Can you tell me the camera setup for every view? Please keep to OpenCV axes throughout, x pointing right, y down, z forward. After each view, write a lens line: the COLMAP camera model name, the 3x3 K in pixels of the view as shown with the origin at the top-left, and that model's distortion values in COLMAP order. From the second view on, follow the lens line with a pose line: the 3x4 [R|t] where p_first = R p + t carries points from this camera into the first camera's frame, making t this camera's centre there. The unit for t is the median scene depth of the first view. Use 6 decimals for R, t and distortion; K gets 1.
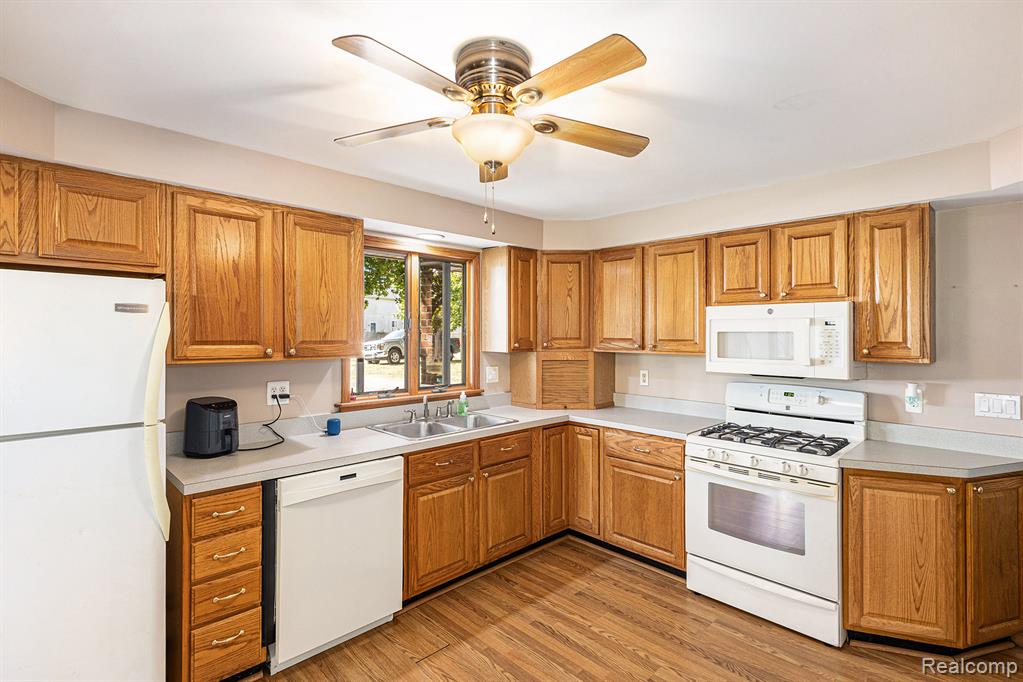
lens RADIAL K [[496.0, 0, 511.5], [0, 496.0, 341.0], [0, 0, 1]] dist [0.005613, -0.000057]
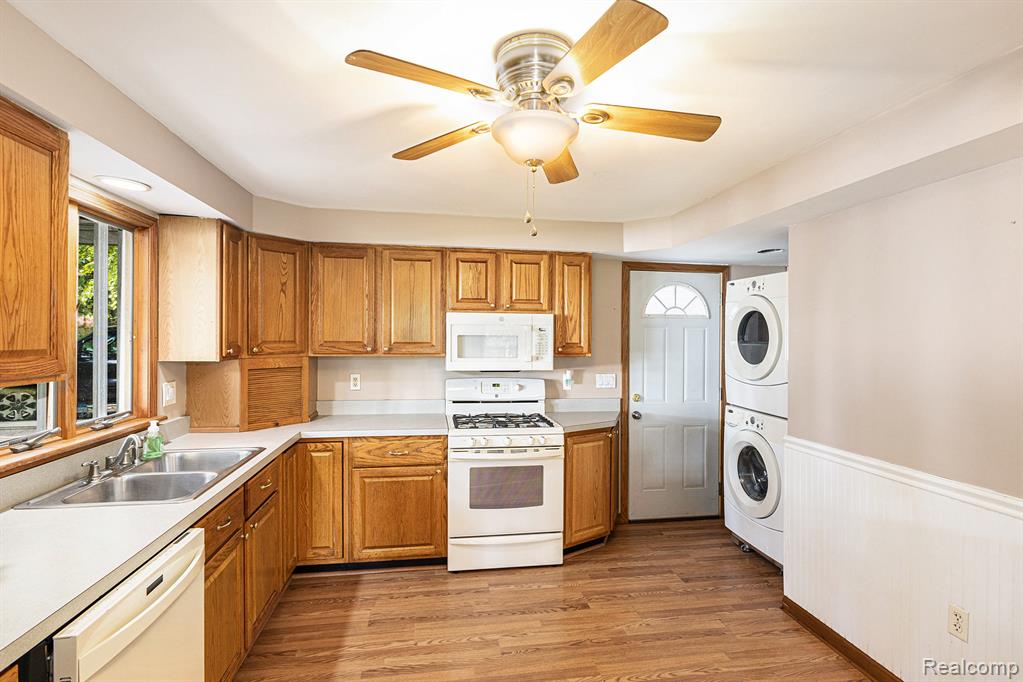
lens RADIAL K [[497.6, 0, 502.6], [0, 497.6, 335.7], [0, 0, 1]] dist [0.014111, -0.000548]
pose [[0.578114, 0.001946, 0.815954, -0.461556], [0.007720, 0.999939, -0.007855, -0.007593], [-0.815920, 0.010840, 0.578064, 0.263308]]
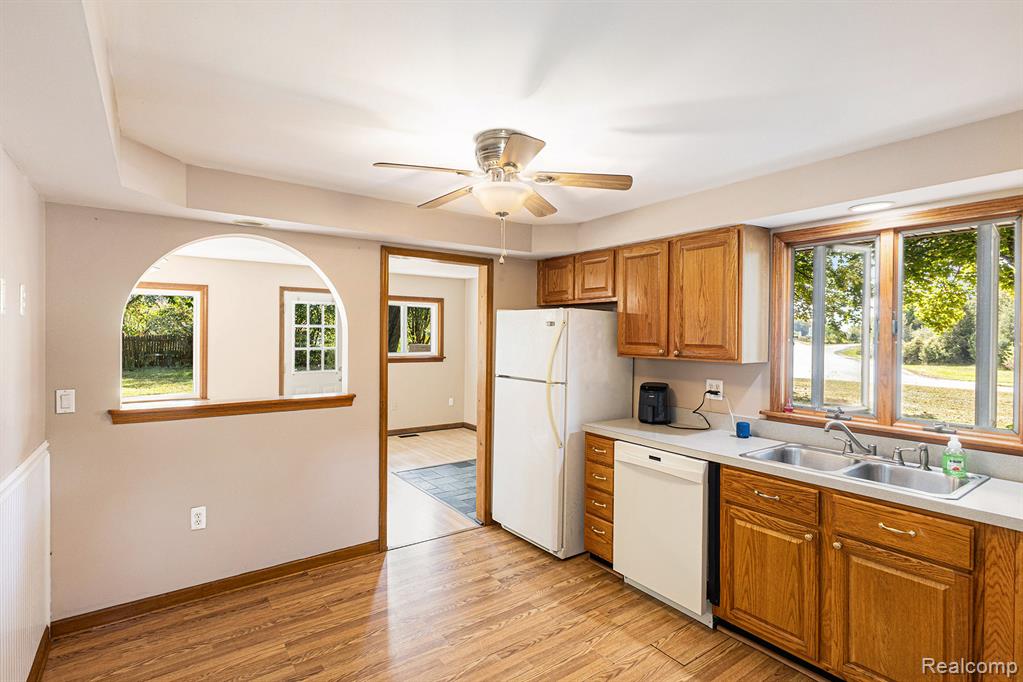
lens RADIAL K [[496.0, 0, 511.5], [0, 496.0, 341.0], [0, 0, 1]] dist [0.005613, -0.000057]
pose [[-0.150034, 0.009727, -0.988633, 0.725595], [-0.026371, 0.999556, 0.013836, -0.012030], [0.988329, 0.028147, -0.149711, 0.674899]]
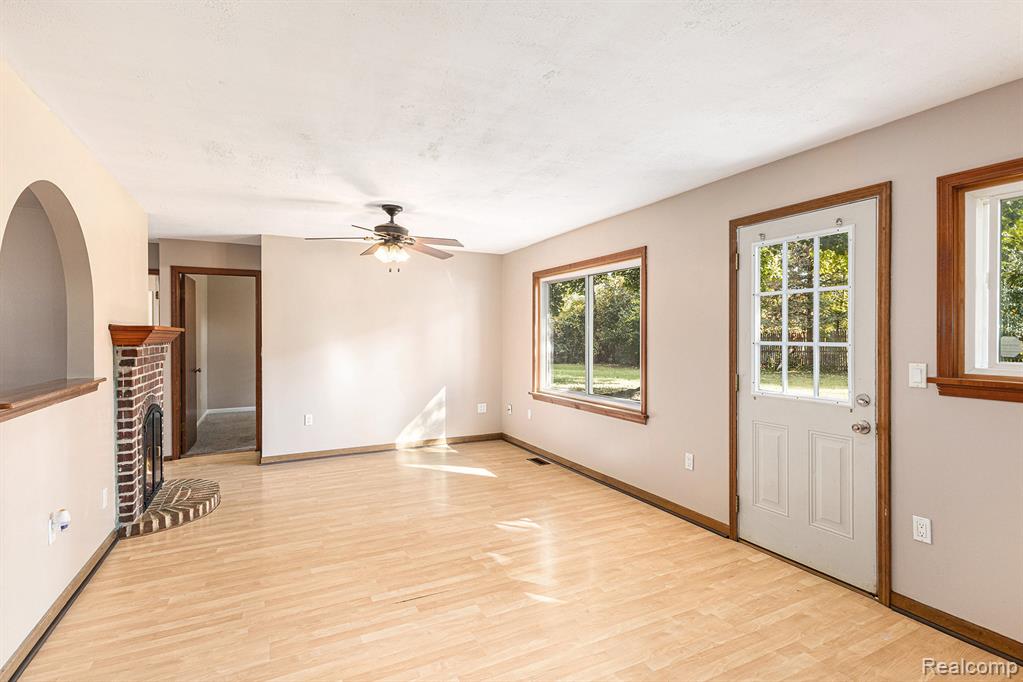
lens RADIAL K [[486.1, 0, 517.3], [0, 486.1, 336.8], [0, 0, 1]] dist [0.008290, 0.000084]
pose [[-0.955996, -0.000621, 0.293379, -1.185666], [0.005524, 0.999782, 0.020119, 0.041212], [-0.293327, 0.020855, -0.955785, 0.513519]]
